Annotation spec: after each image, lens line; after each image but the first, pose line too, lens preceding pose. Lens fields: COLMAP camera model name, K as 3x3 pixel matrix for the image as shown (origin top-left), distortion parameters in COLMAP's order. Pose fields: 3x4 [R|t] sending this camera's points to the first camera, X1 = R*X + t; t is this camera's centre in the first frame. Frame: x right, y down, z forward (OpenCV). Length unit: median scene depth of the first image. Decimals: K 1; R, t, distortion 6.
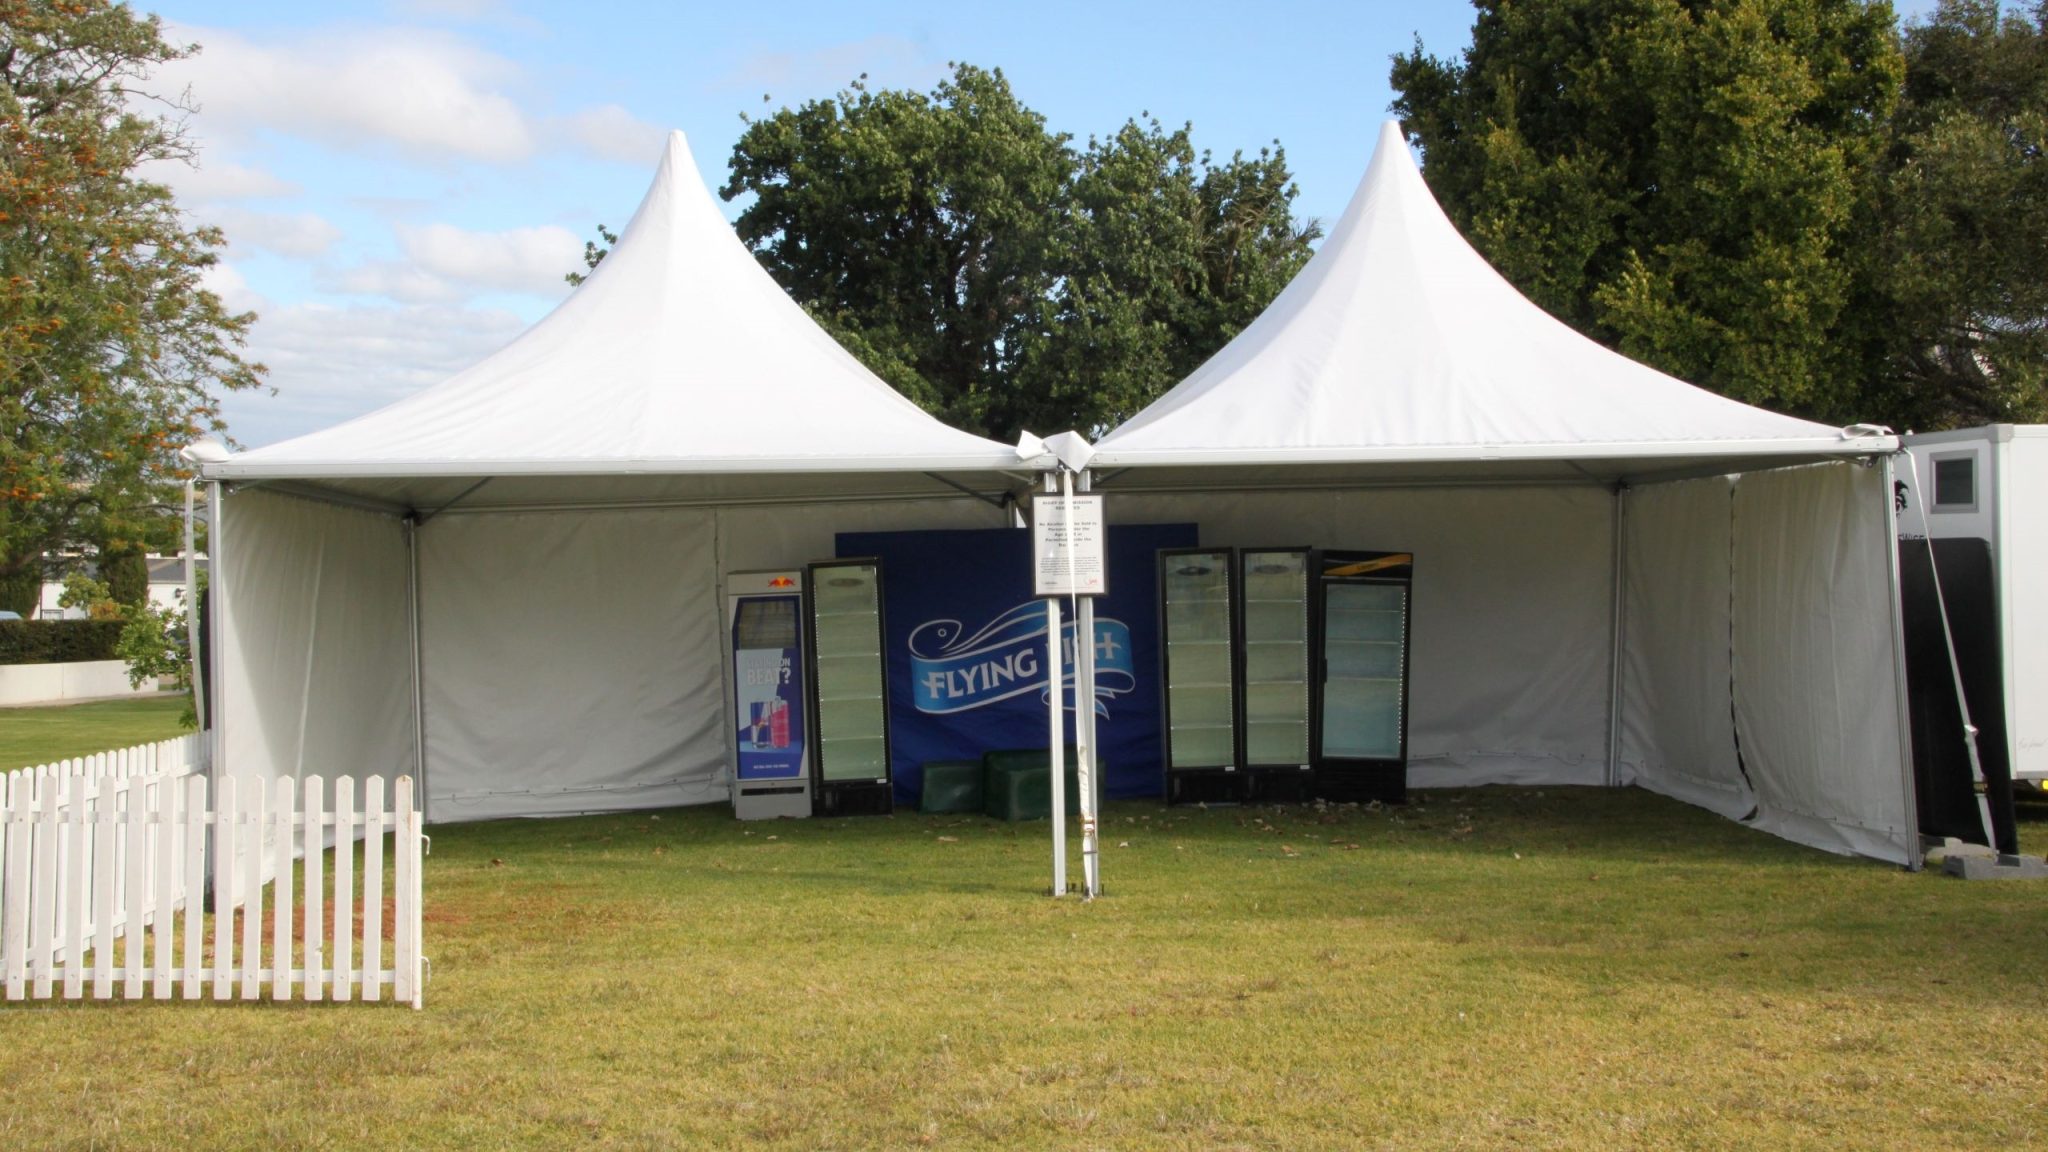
lens RADIAL K [[2061.0, 0, 1024.0], [0, 2061.0, 576.0], [0, 0, 1]] dist [0.053310, 0.002024]
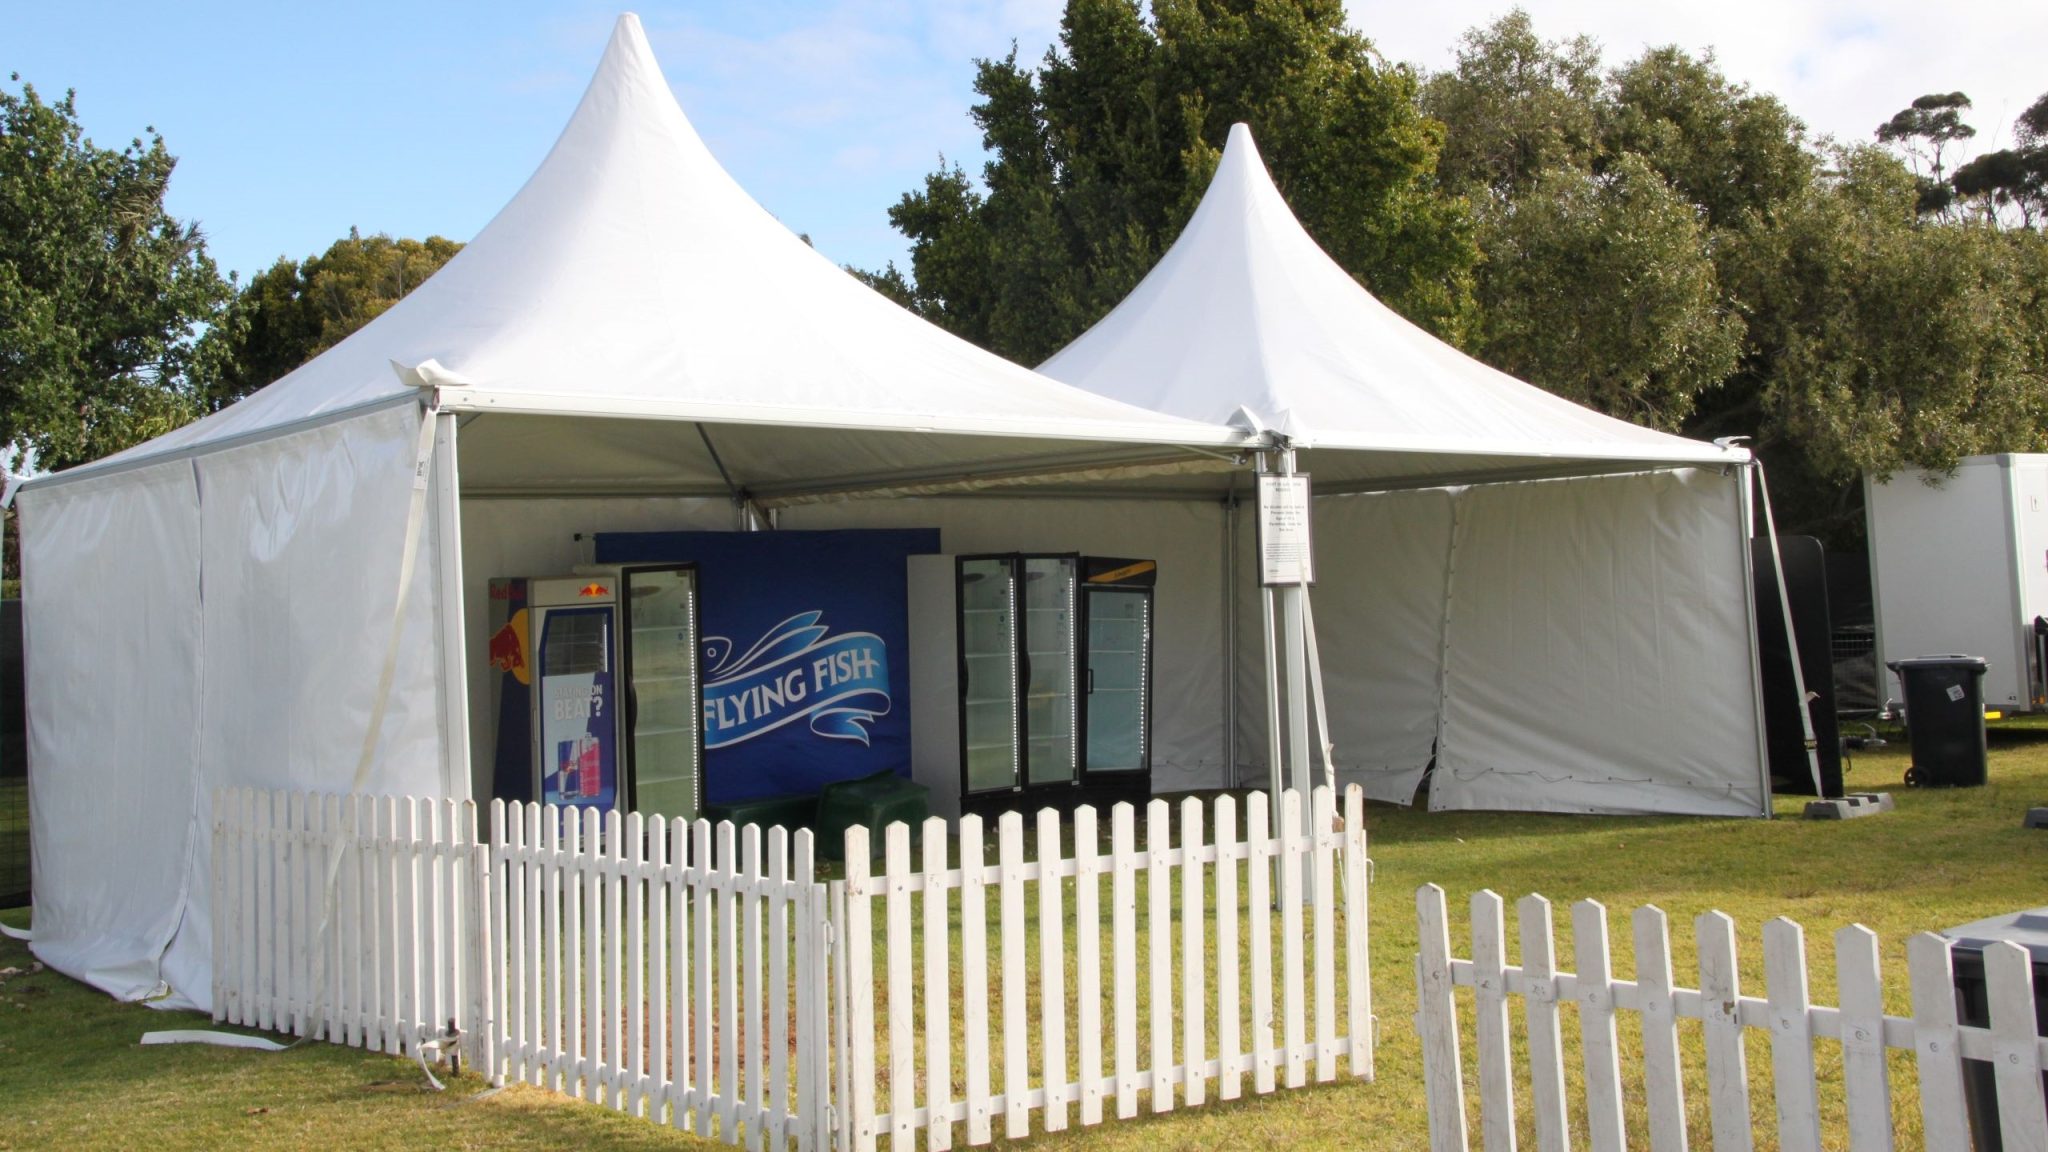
lens RADIAL K [[2097.7, 0, 1024.0], [0, 2097.7, 576.0], [0, 0, 1]] dist [-0.013419, -0.002855]
pose [[0.771363, 0.003427, 0.636386, -0.485988], [0.016557, 0.999539, -0.025451, 0.020293], [-0.636180, 0.030168, 0.770951, 0.259058]]
